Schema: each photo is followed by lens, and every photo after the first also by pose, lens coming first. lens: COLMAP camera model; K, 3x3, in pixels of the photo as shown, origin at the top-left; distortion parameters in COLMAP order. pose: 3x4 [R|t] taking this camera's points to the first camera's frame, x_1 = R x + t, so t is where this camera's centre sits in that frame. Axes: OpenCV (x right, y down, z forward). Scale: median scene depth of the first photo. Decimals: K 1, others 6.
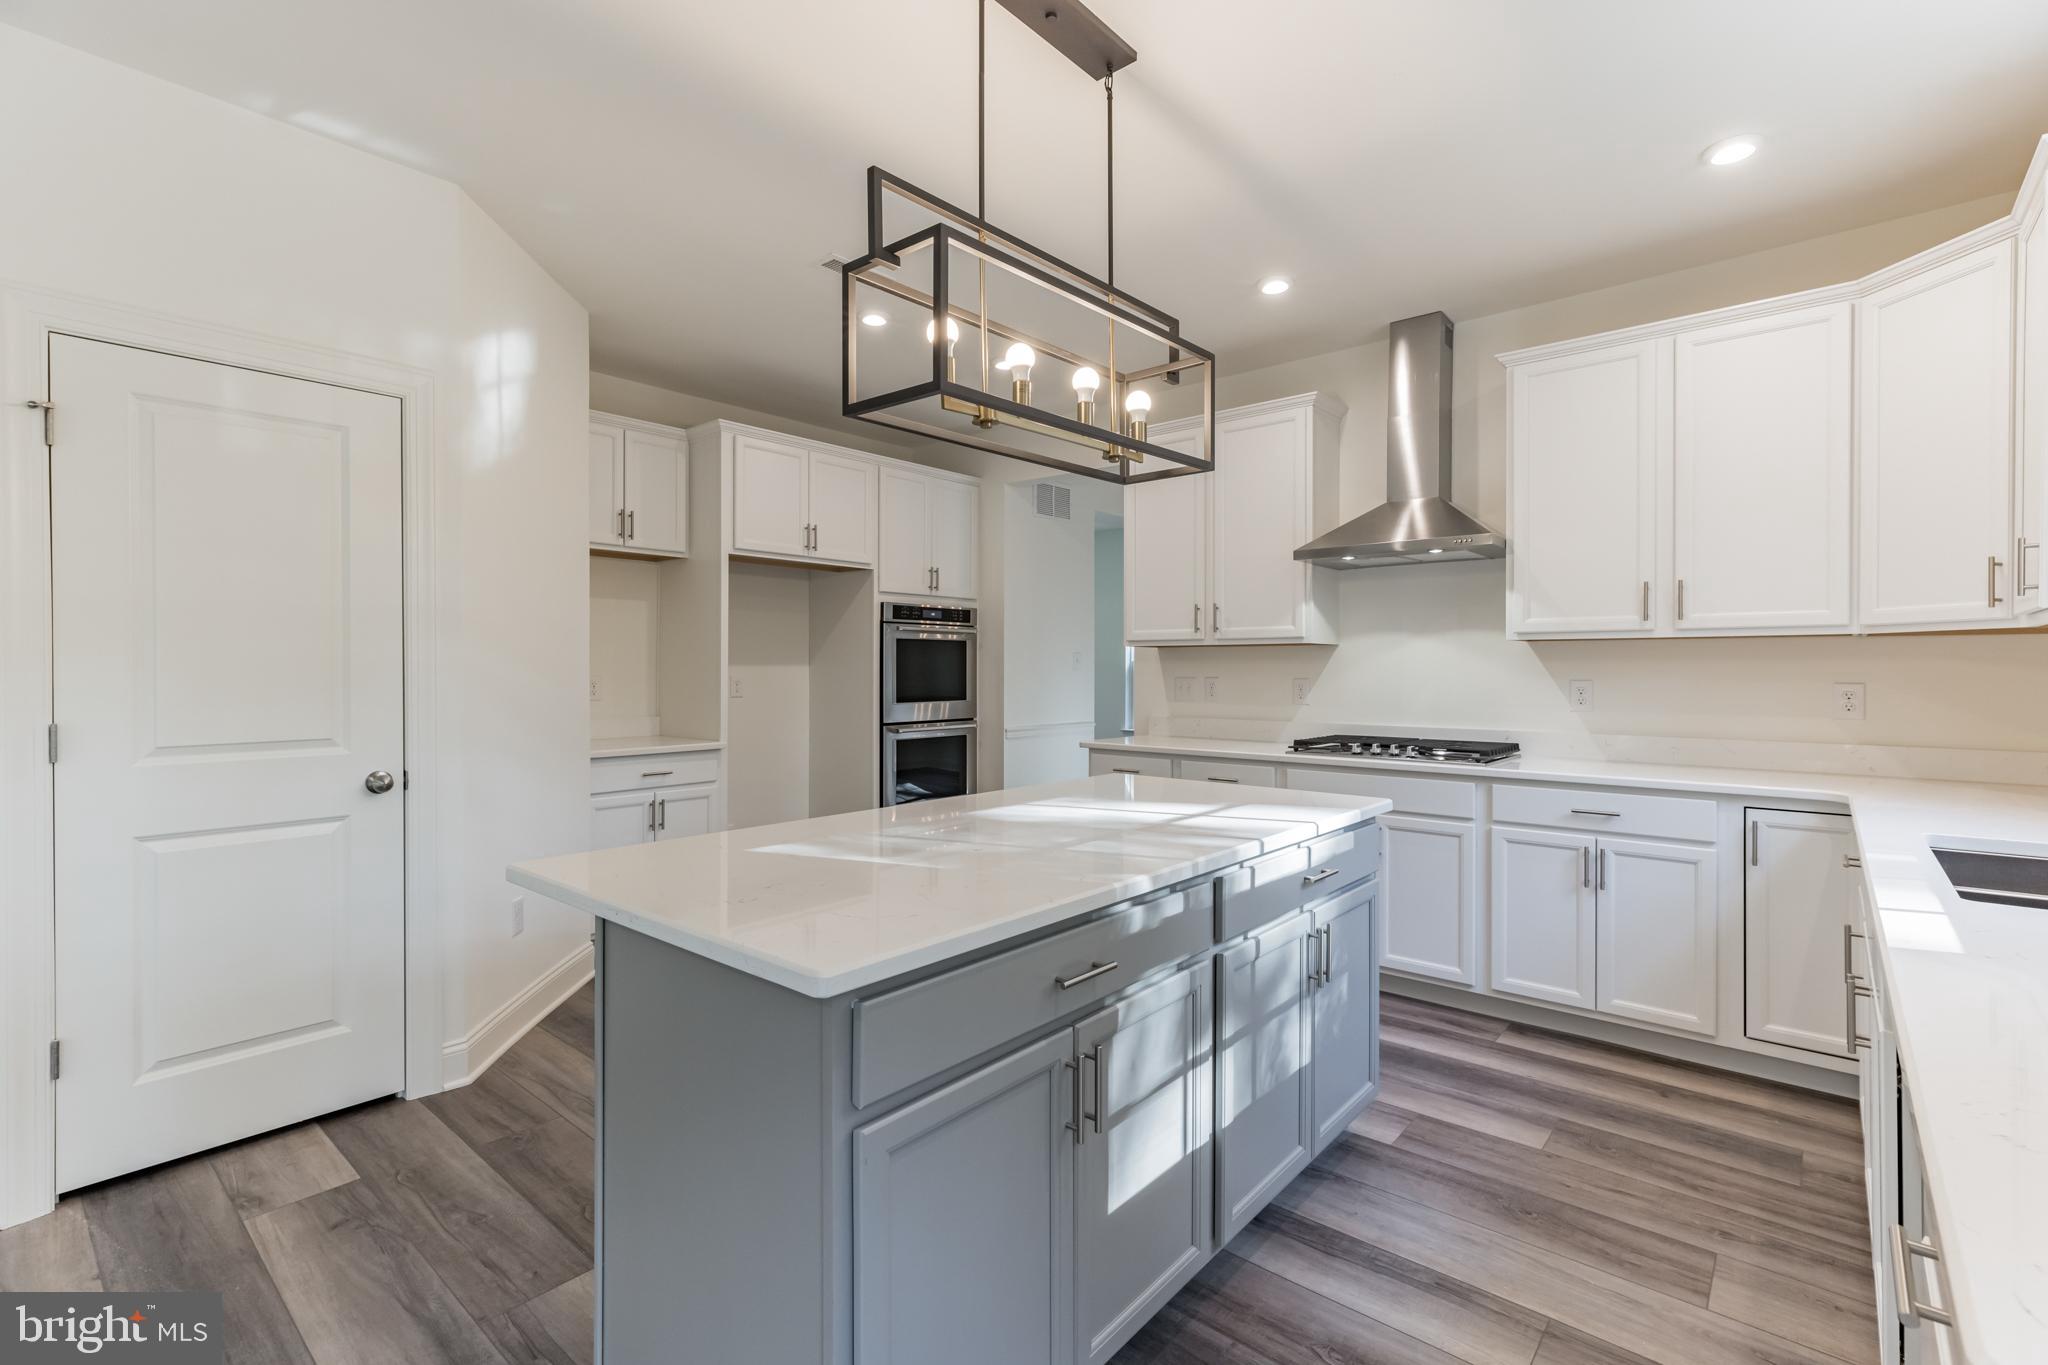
lens RADIAL K [[913.5, 0, 983.8], [0, 913.5, 669.5], [0, 0, 1]] dist [0.006062, 0.000206]
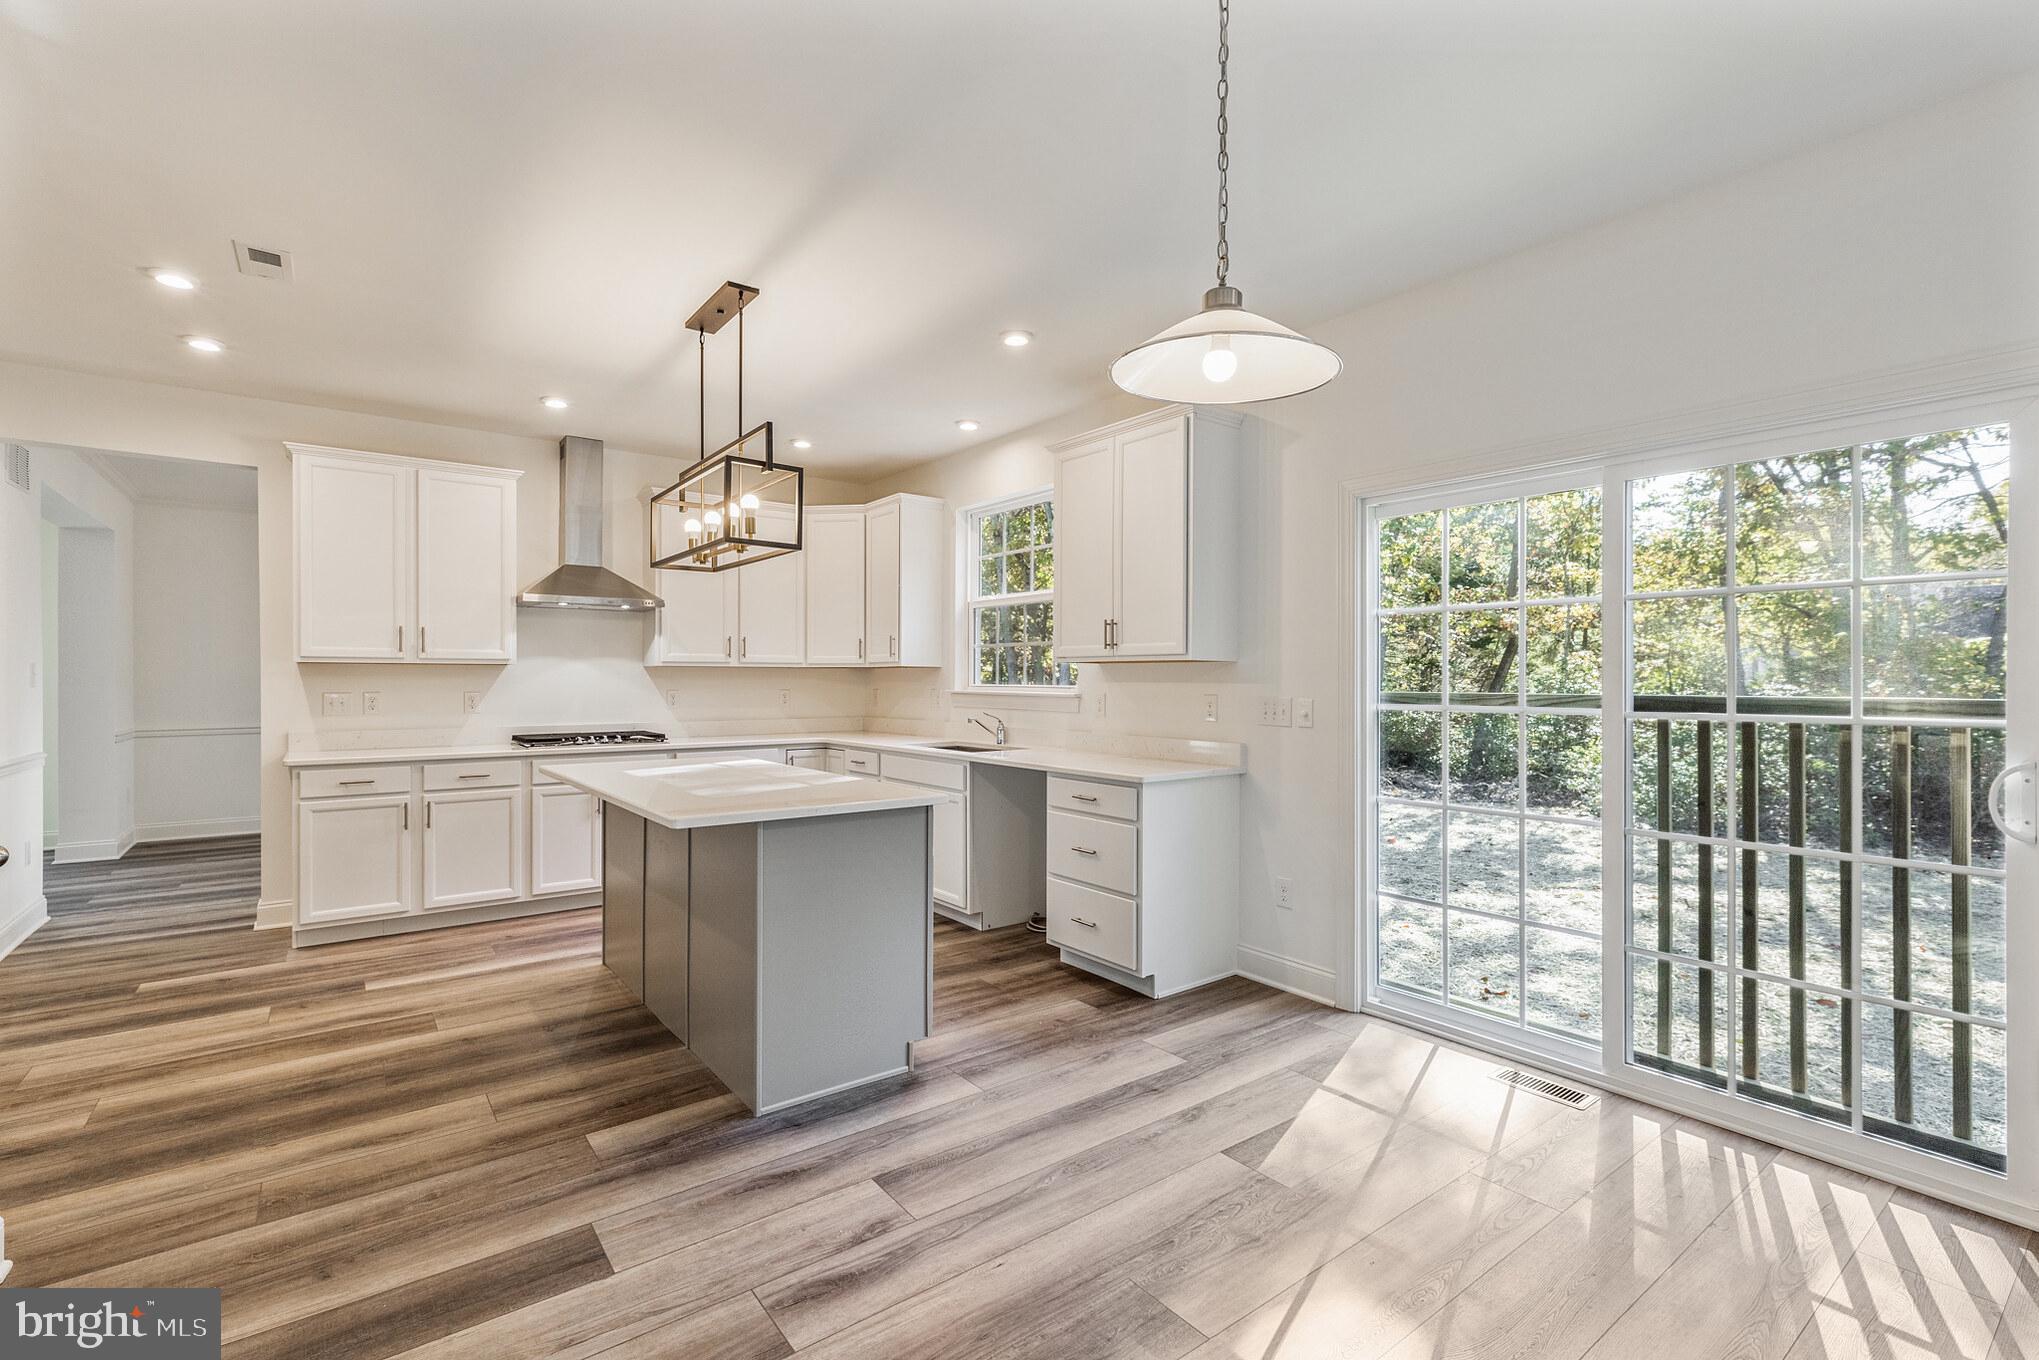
lens RADIAL K [[930.9, 0, 989.2], [0, 930.9, 682.3], [0, 0, 1]] dist [-0.002141, -0.000604]
pose [[0.217865, -0.003018, 0.975974, -0.694720], [0.001375, 0.999995, 0.002786, -0.005803], [-0.975978, 0.000735, 0.217869, 0.055439]]
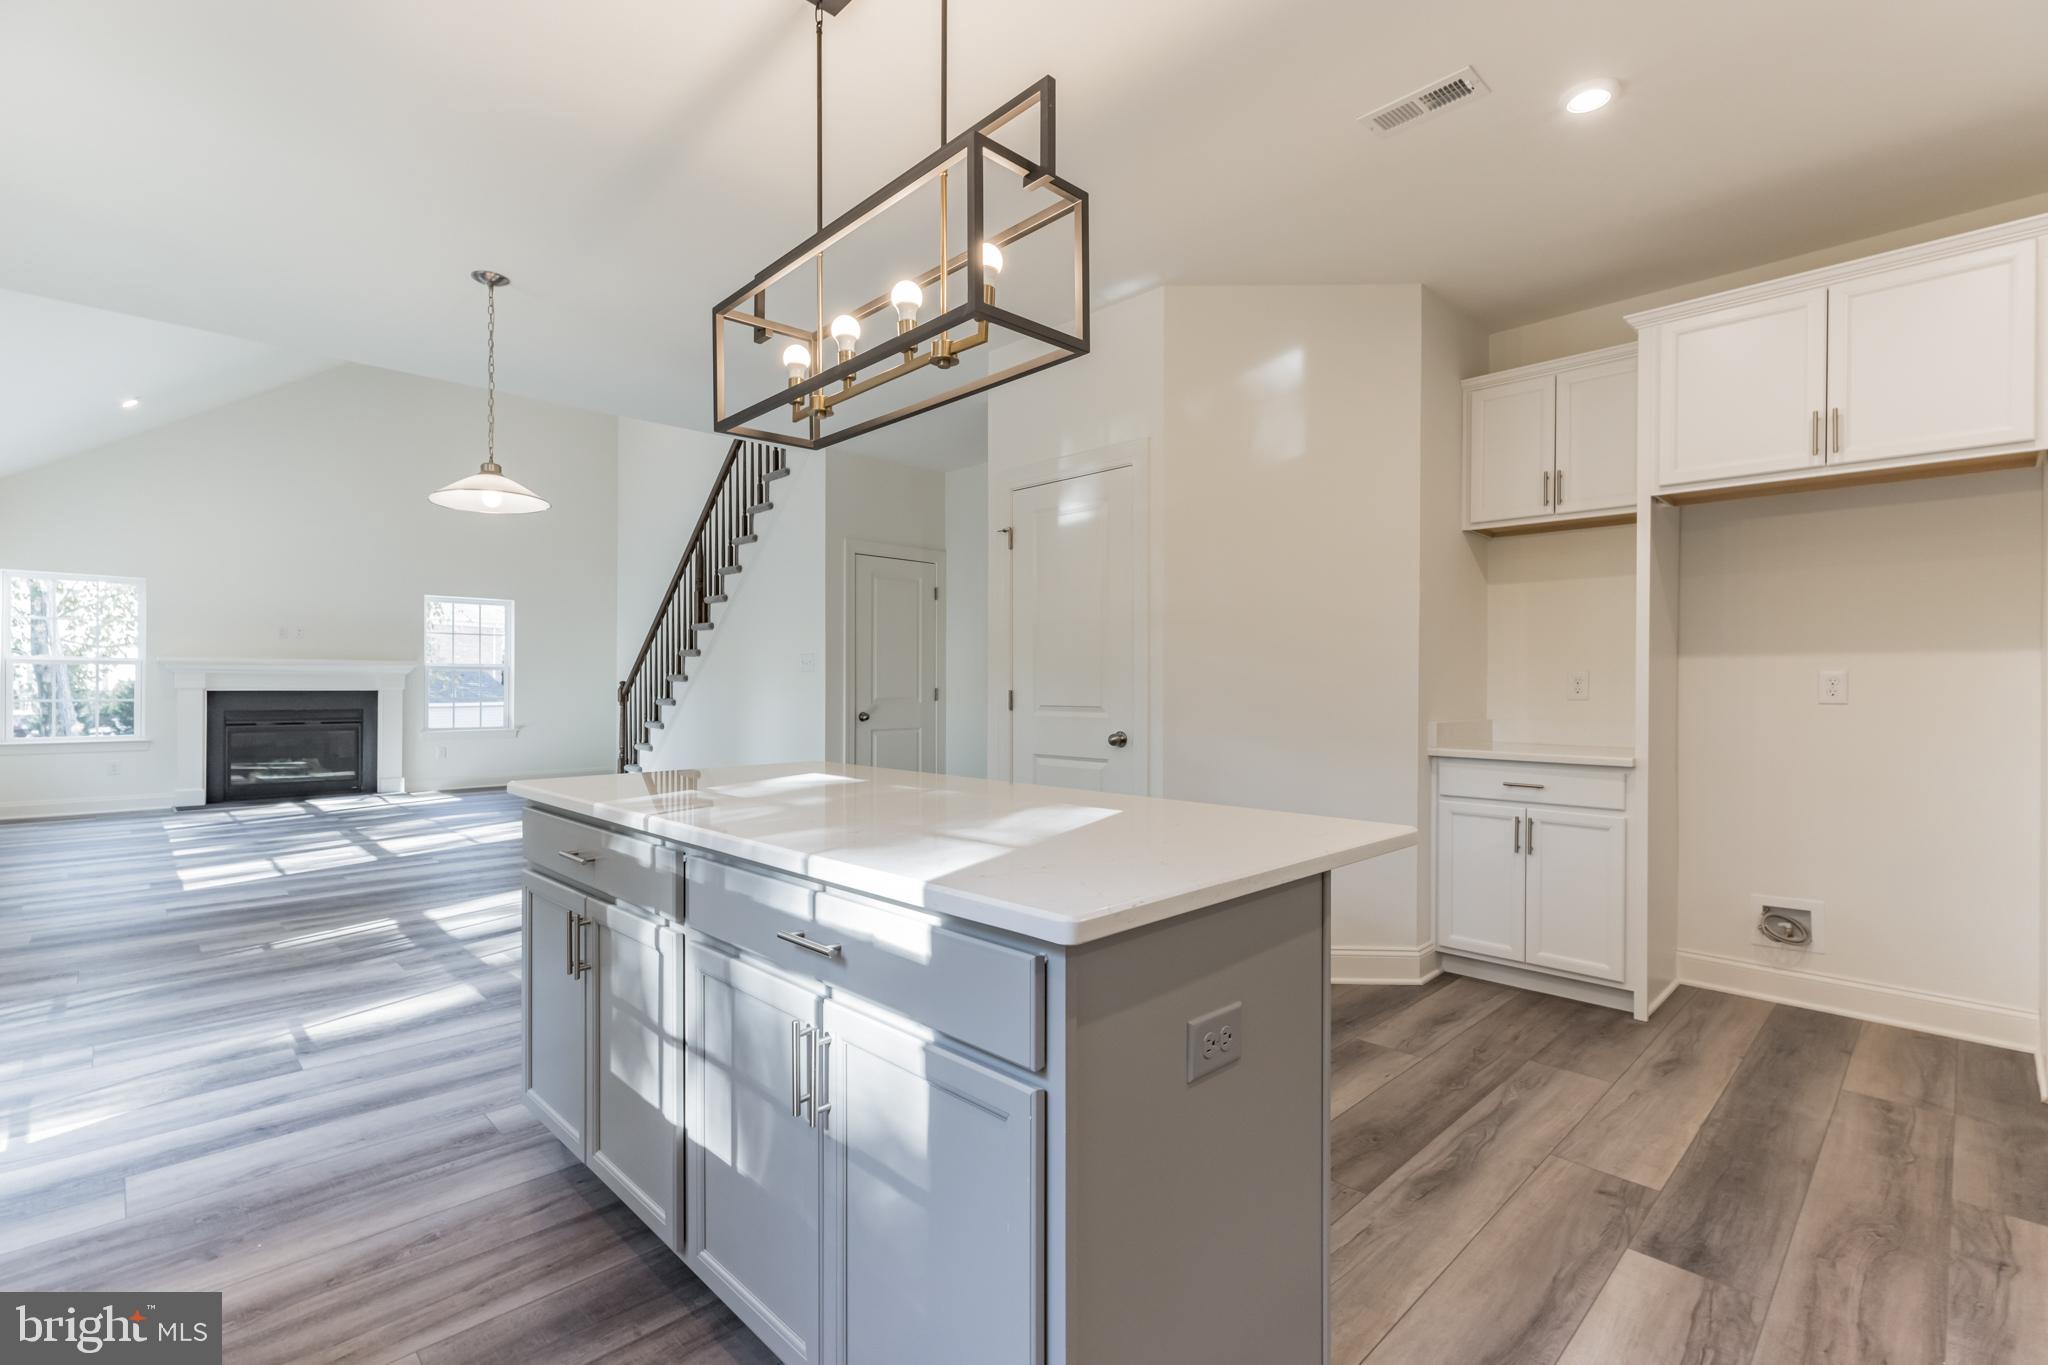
lens RADIAL K [[915.4, 0, 1029.8], [0, 915.4, 684.4], [0, 0, 1]] dist [0.004204, 0.000154]
pose [[-0.034455, 0.005513, -0.999391, 0.459765], [-0.005065, 0.999971, 0.005691, 0.018159], [0.999393, 0.005258, -0.034426, 0.544281]]
